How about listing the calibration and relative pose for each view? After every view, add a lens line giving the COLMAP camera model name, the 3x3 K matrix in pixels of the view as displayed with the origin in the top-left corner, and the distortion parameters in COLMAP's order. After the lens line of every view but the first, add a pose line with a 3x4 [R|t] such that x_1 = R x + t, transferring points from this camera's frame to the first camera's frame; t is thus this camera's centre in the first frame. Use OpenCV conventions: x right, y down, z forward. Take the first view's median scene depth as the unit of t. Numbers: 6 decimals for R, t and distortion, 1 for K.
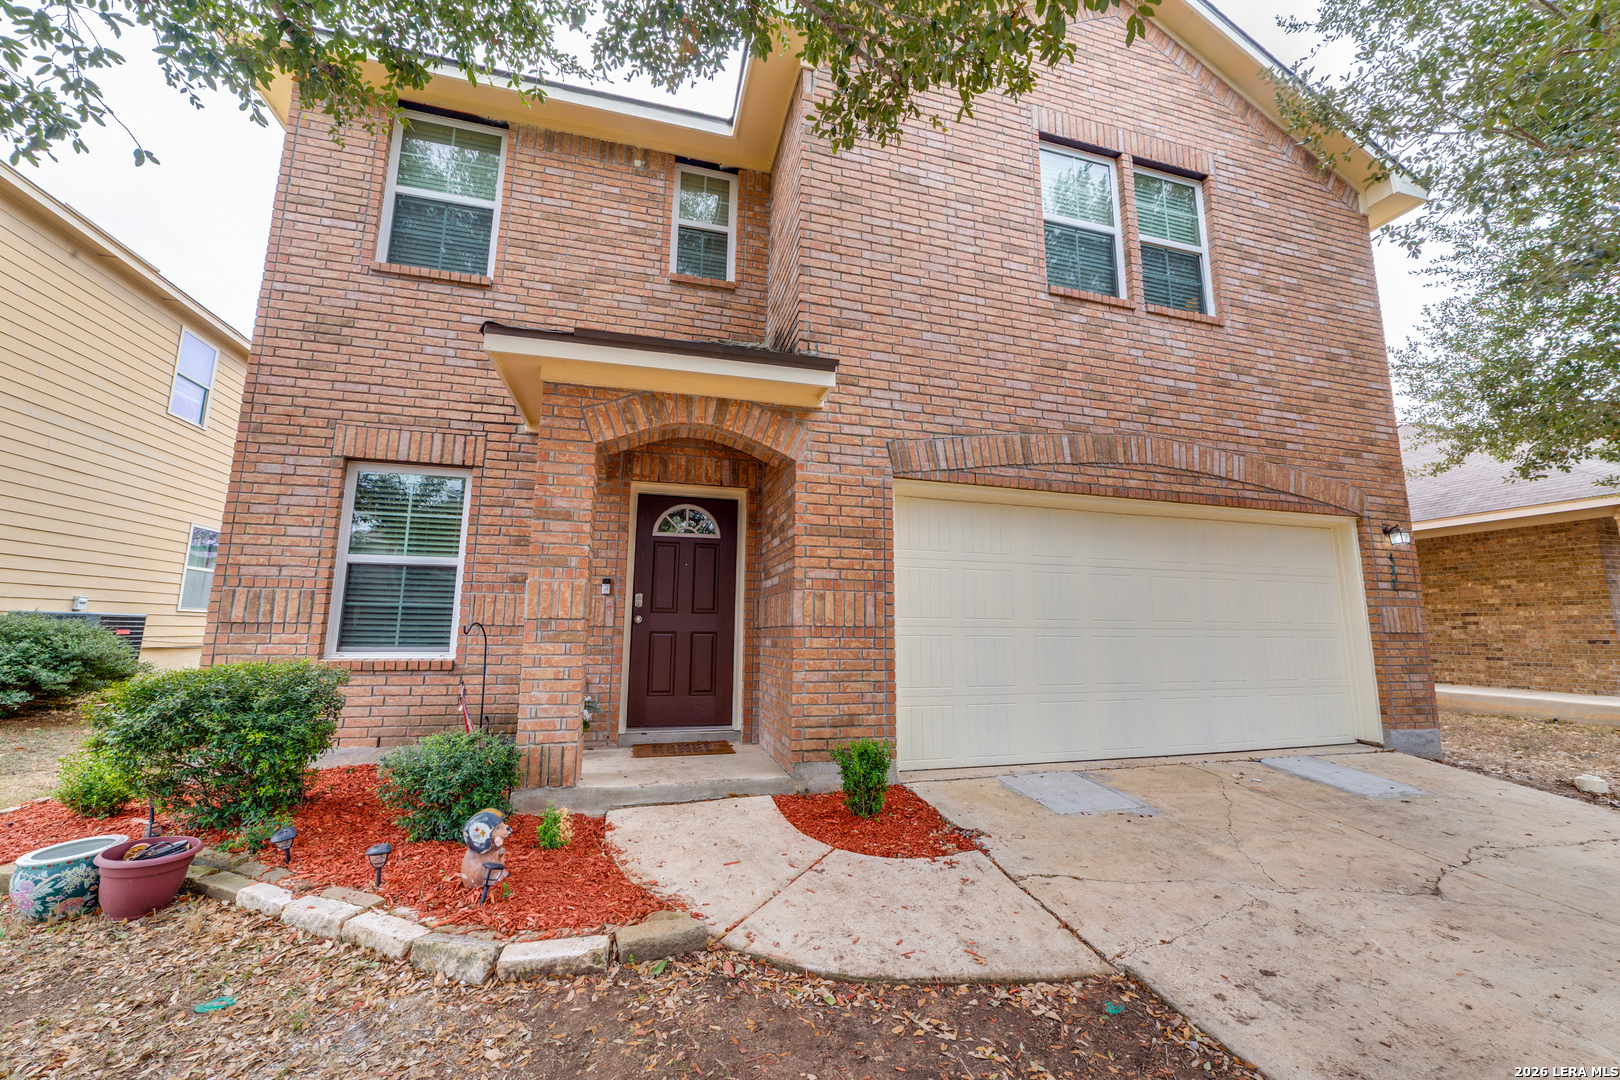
lens RADIAL K [[621.5, 0, 807.1], [0, 621.5, 539.5], [0, 0, 1]] dist [-0.019542, -0.000091]
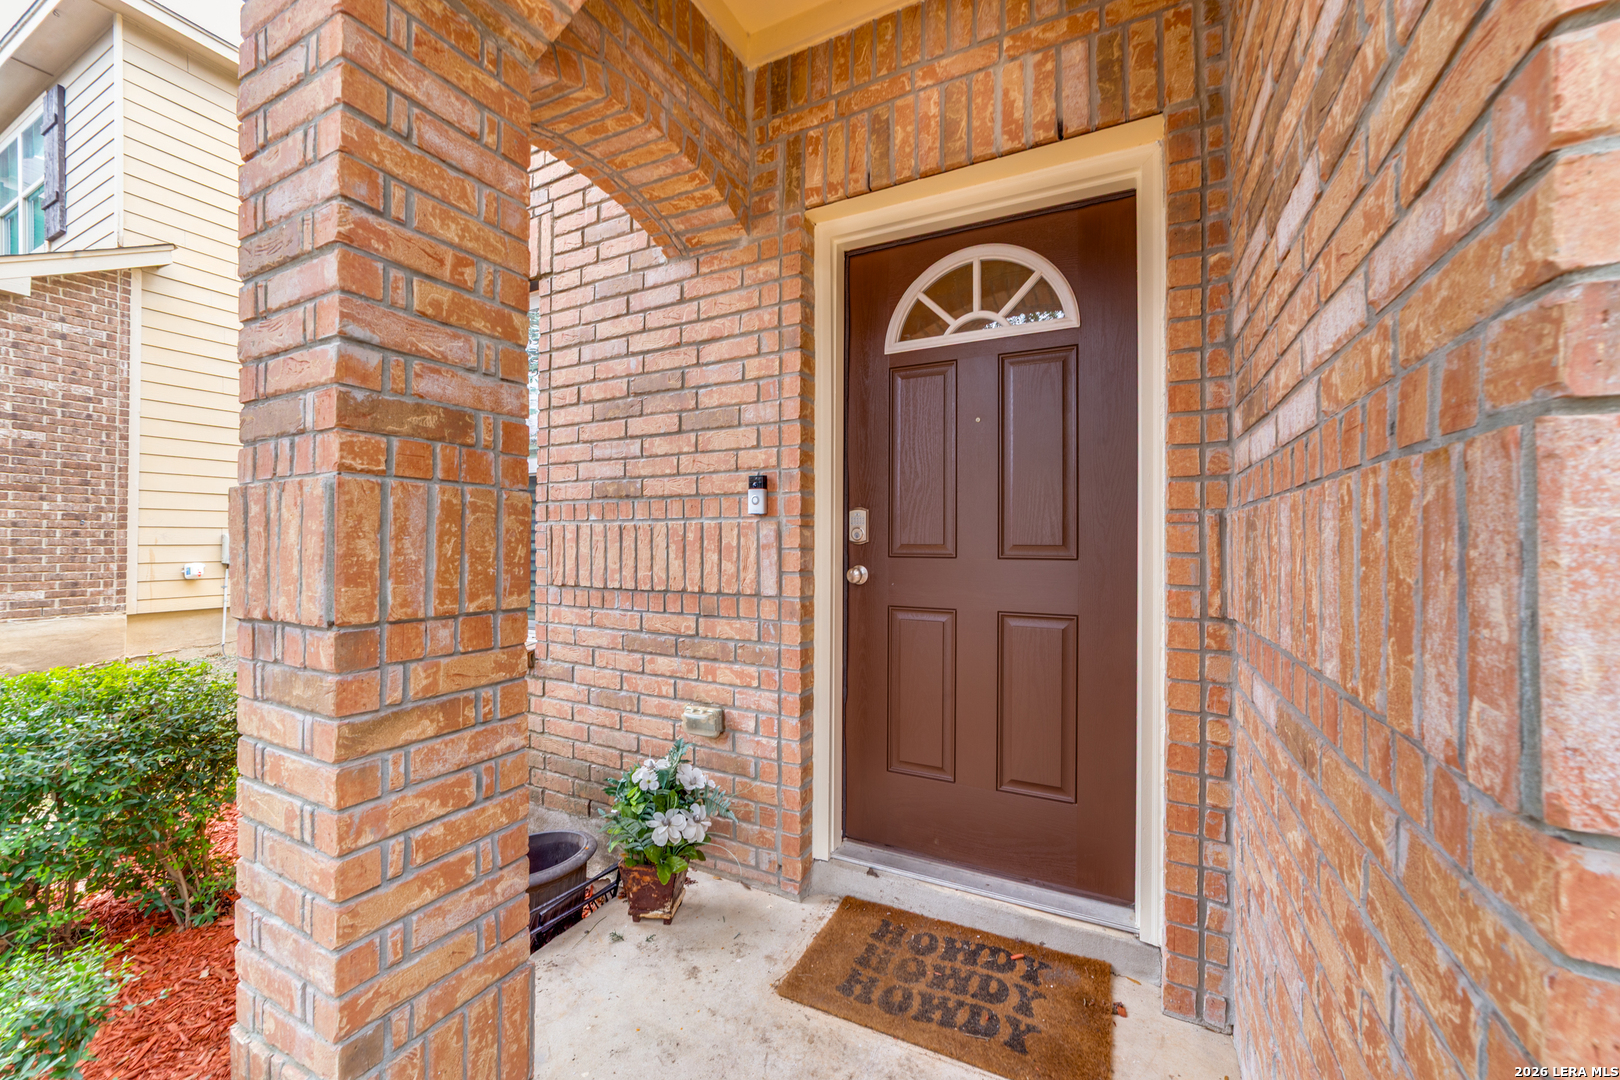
lens RADIAL K [[621.5, 0, 806.2], [0, 621.5, 541.2], [0, 0, 1]] dist [-0.019542, -0.000091]
pose [[0.744226, -0.007843, -0.667881, -0.035028], [0.105543, 0.988750, 0.105996, 0.063099], [0.659536, -0.149375, 0.736681, 0.694062]]
